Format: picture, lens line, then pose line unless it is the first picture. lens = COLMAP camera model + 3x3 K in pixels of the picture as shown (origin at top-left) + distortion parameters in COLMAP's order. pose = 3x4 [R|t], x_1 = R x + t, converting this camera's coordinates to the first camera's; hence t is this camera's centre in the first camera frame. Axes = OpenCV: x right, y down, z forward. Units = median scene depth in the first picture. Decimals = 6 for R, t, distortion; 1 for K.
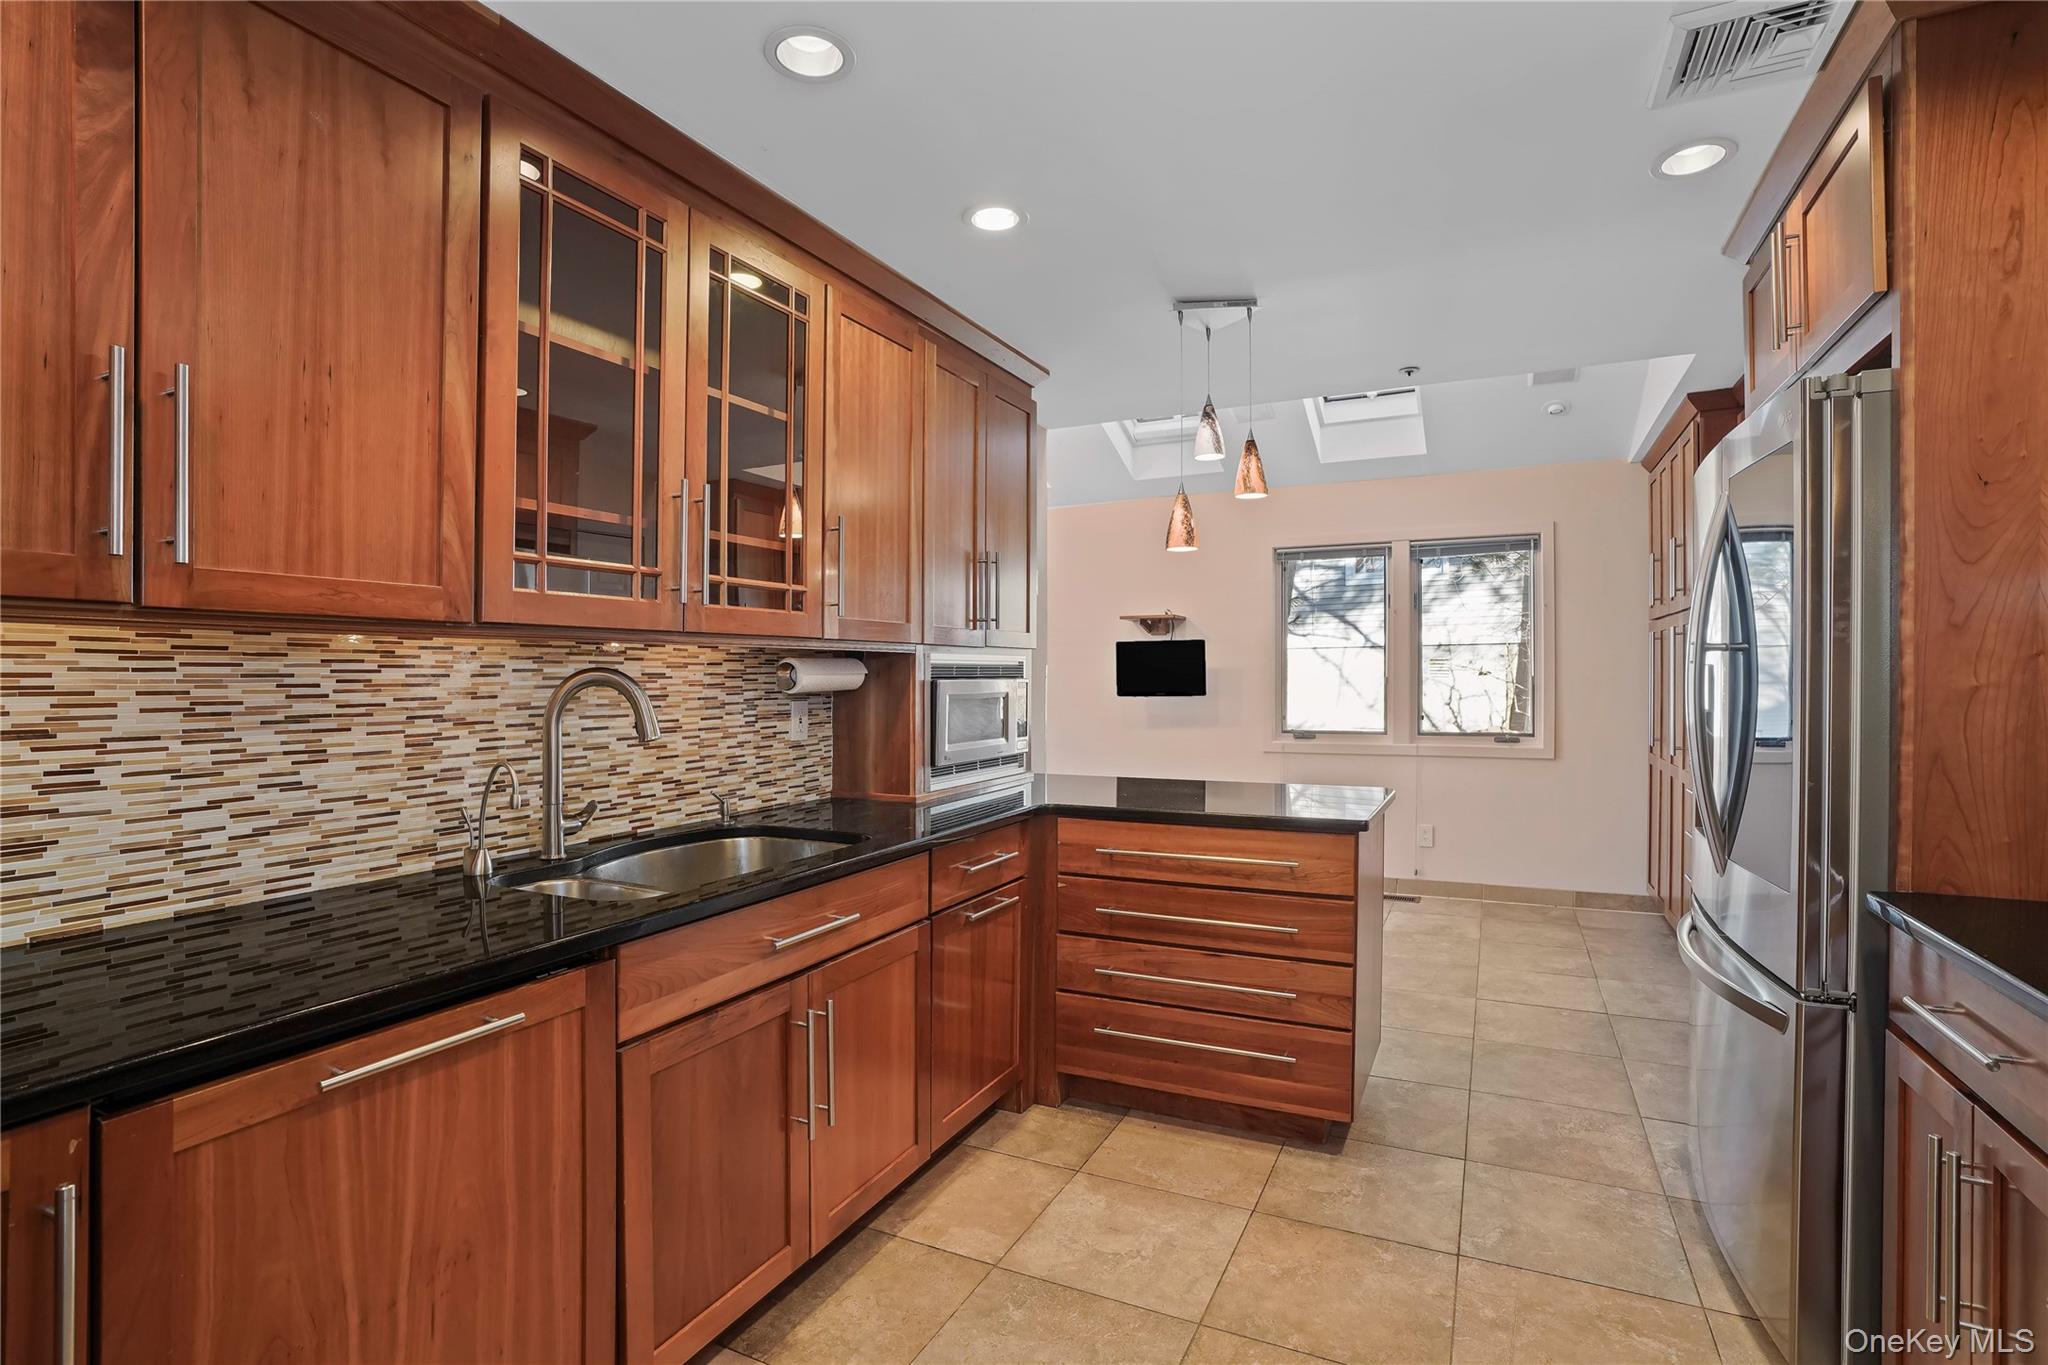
lens RADIAL K [[974.3, 0, 1043.0], [0, 974.3, 686.0], [0, 0, 1]] dist [-0.057491, 0.026889]
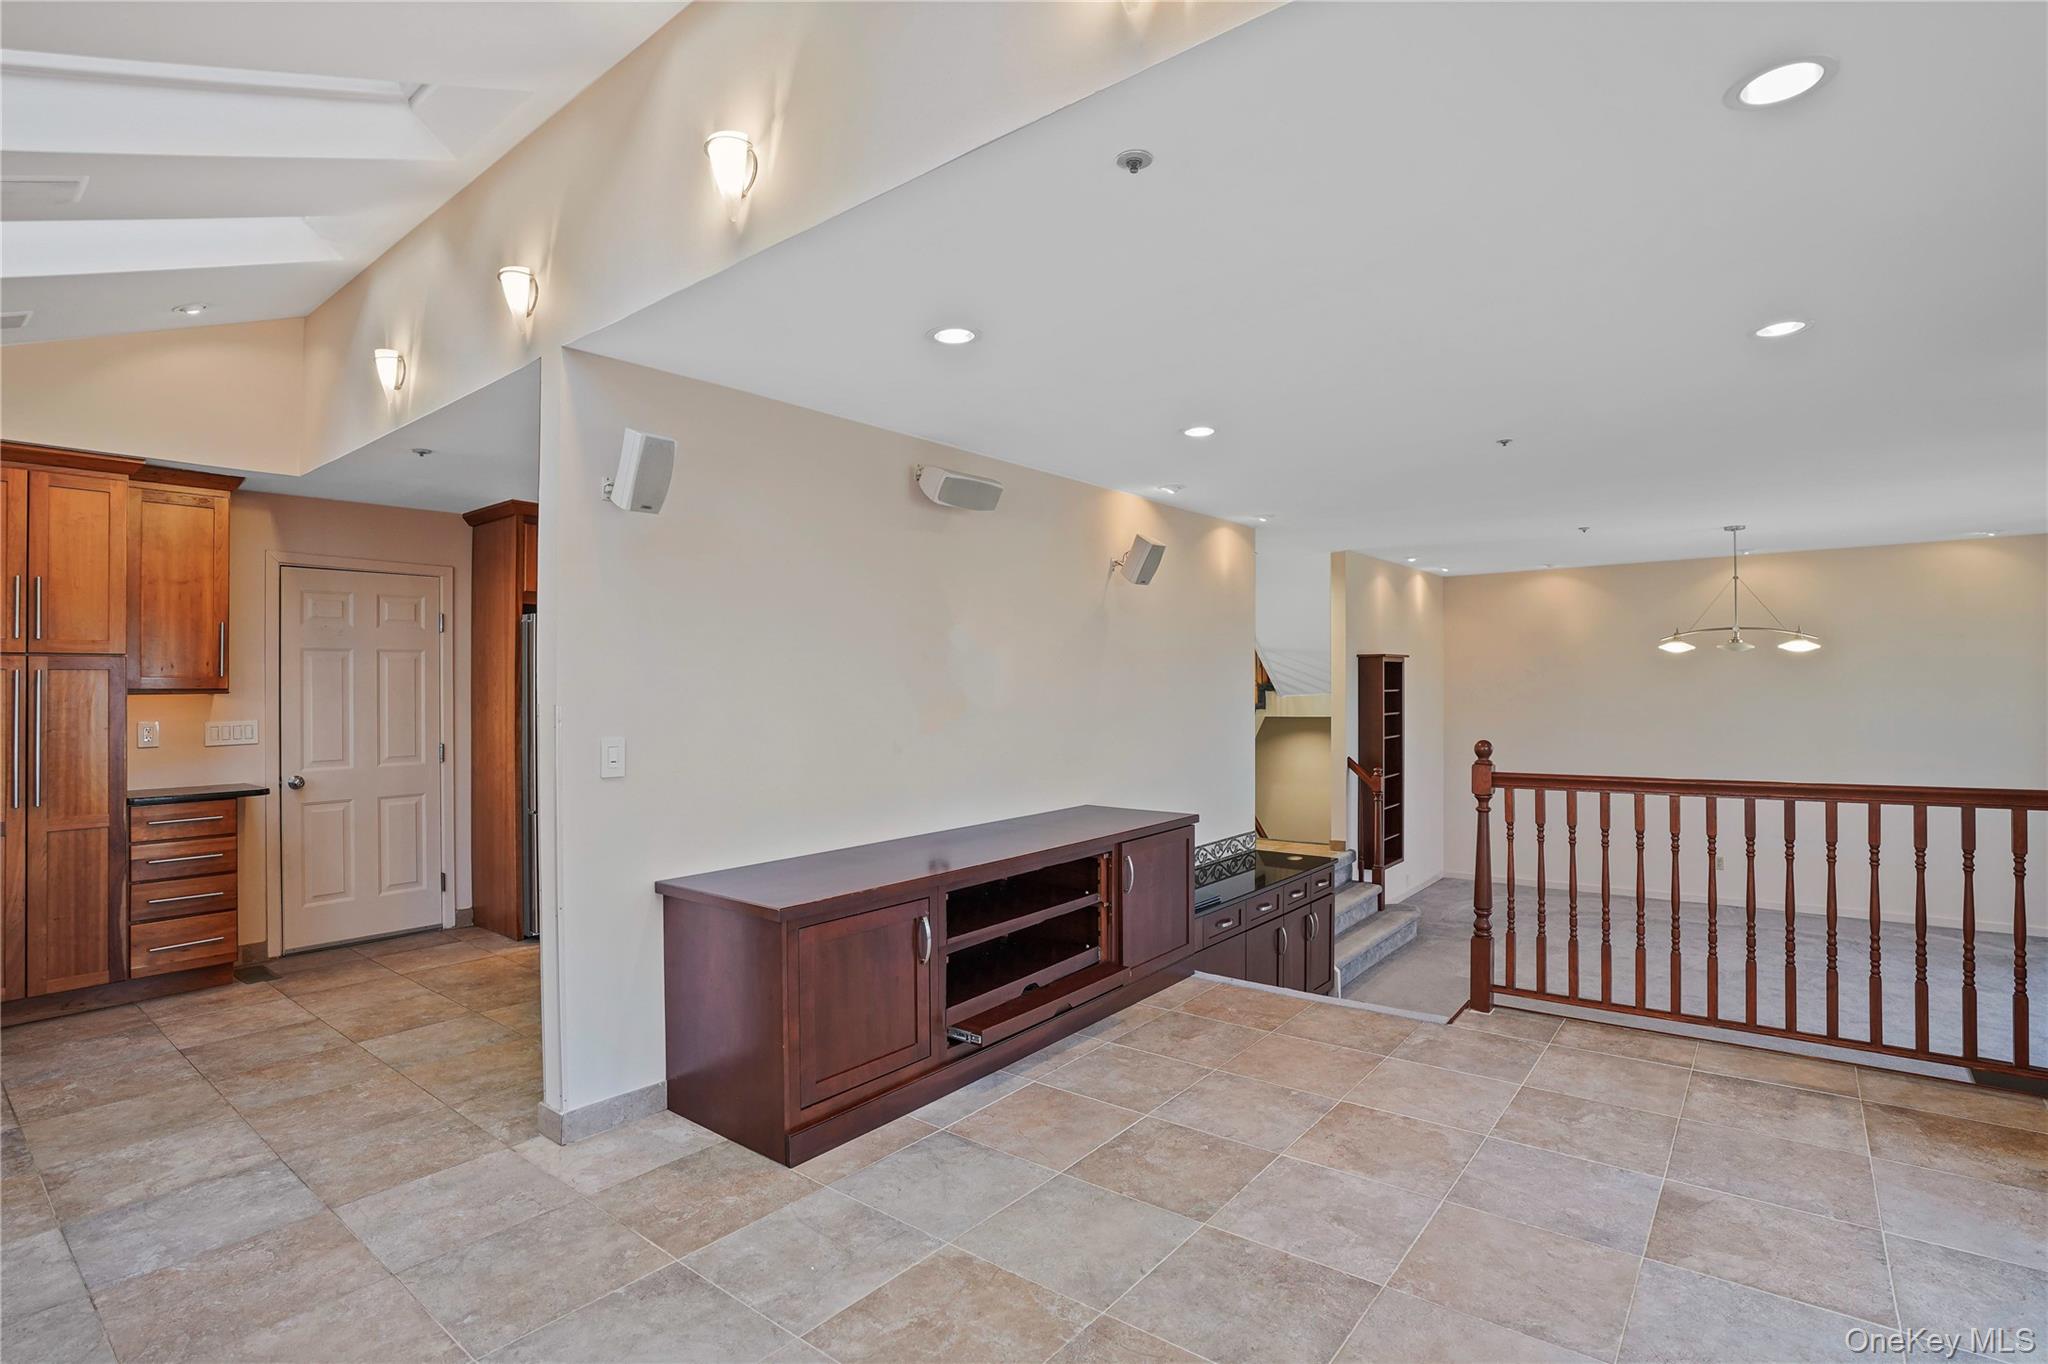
lens RADIAL K [[974.3, 0, 1043.0], [0, 974.3, 685.5], [0, 0, 1]] dist [-0.057491, 0.026889]
pose [[-0.971998, 0.015430, 0.234482, -0.944792], [0.017826, 0.999808, 0.008101, -0.069789], [-0.234312, 0.012054, -0.972087, 2.908864]]
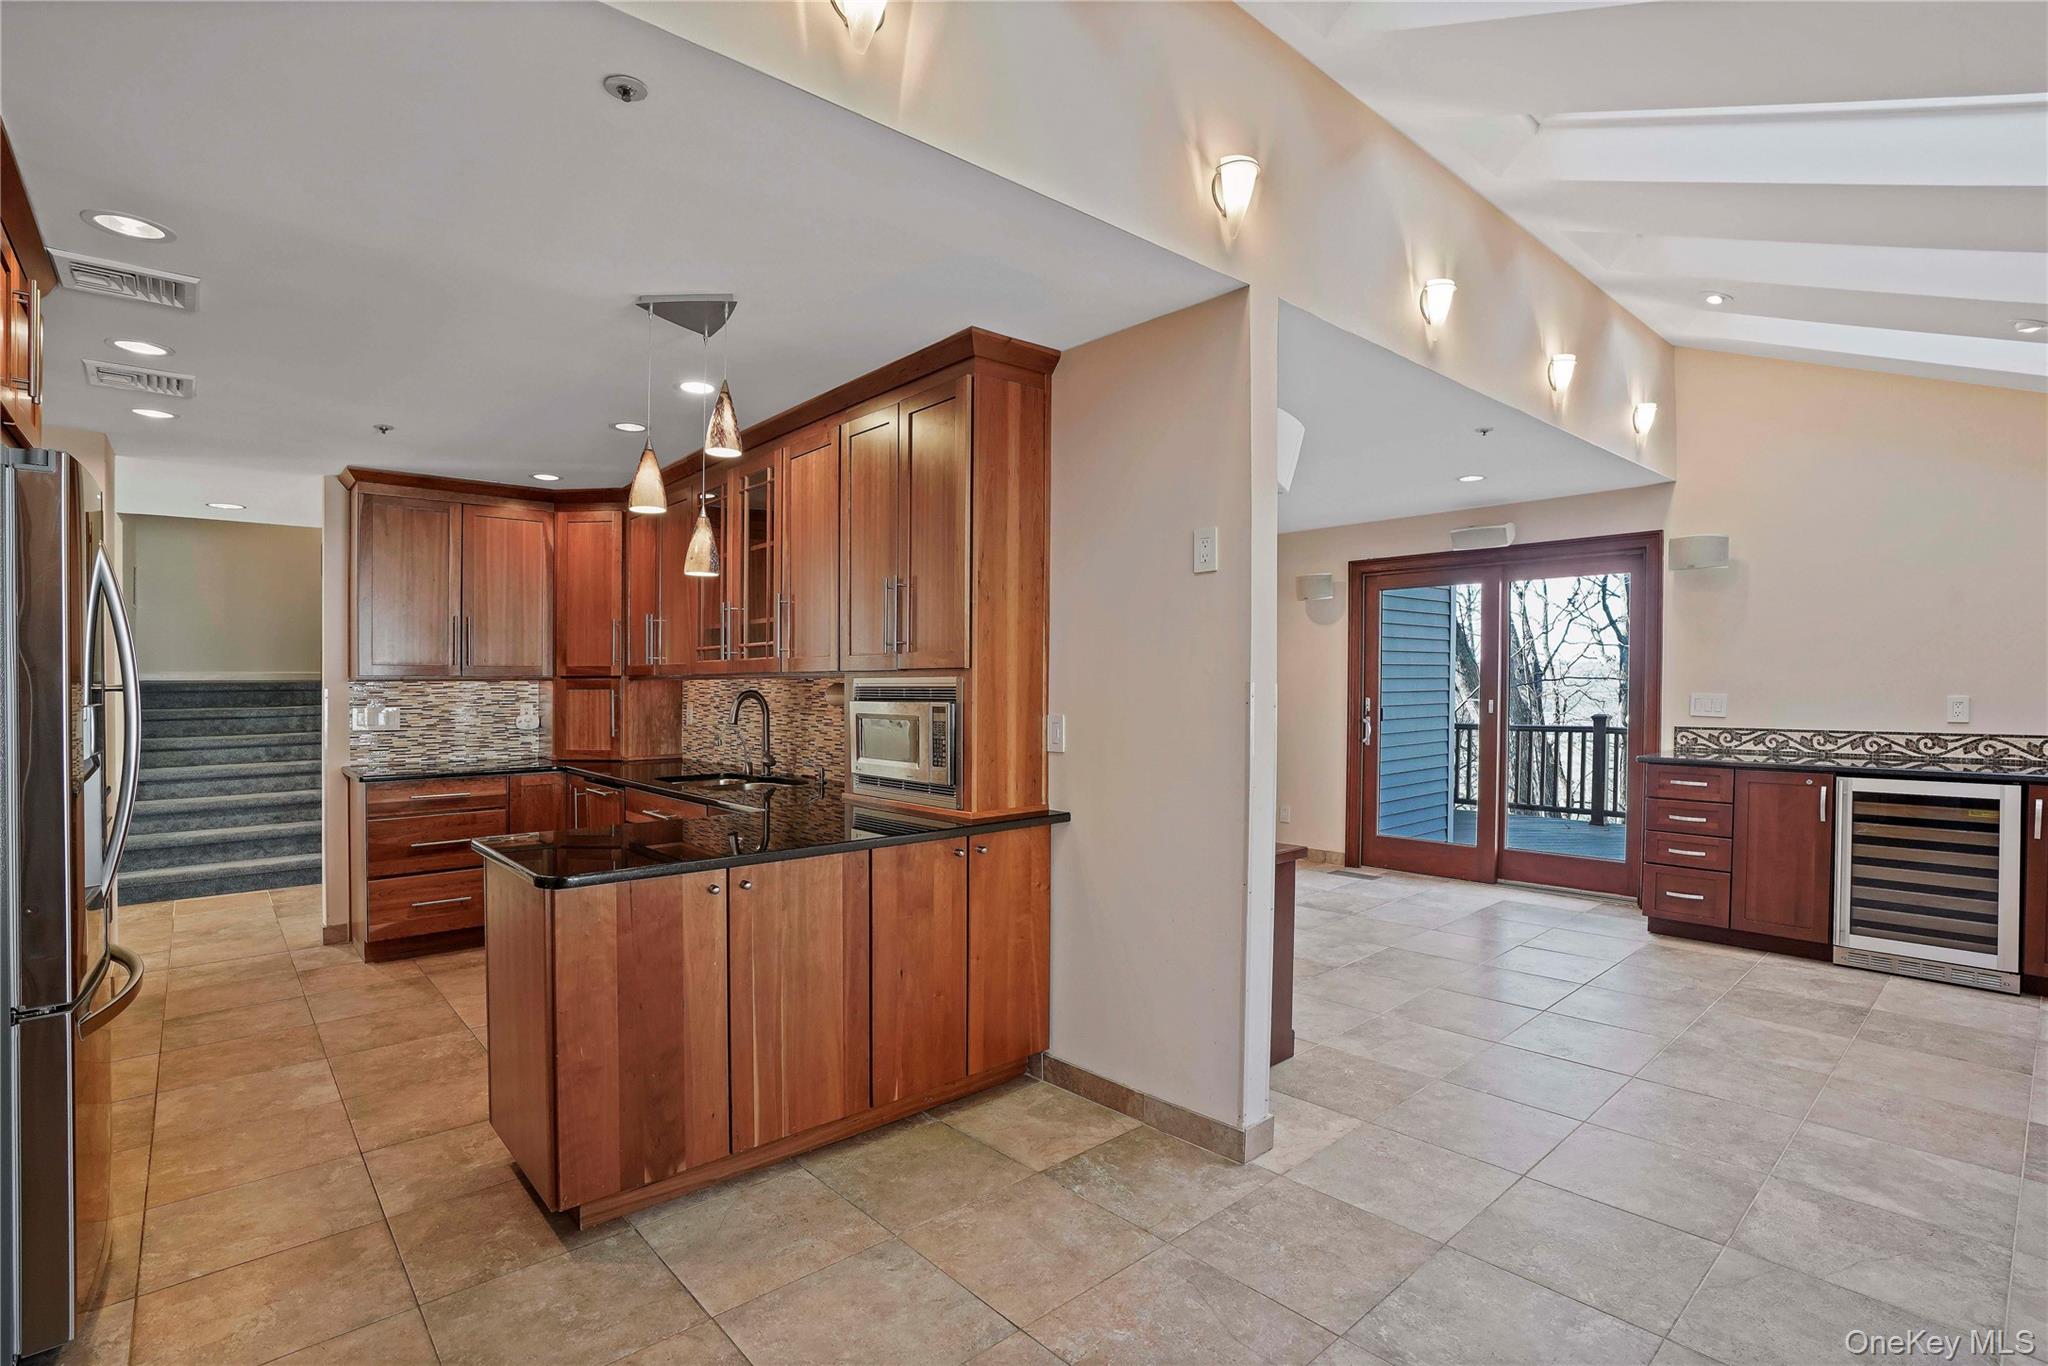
lens RADIAL K [[974.3, 0, 1043.0], [0, 974.3, 686.5], [0, 0, 1]] dist [-0.057491, 0.026889]
pose [[-0.390752, 0.007168, -0.920468, 1.104419], [-0.006715, 0.999921, 0.010637, -0.045937], [0.920471, 0.010338, -0.390673, 2.069688]]
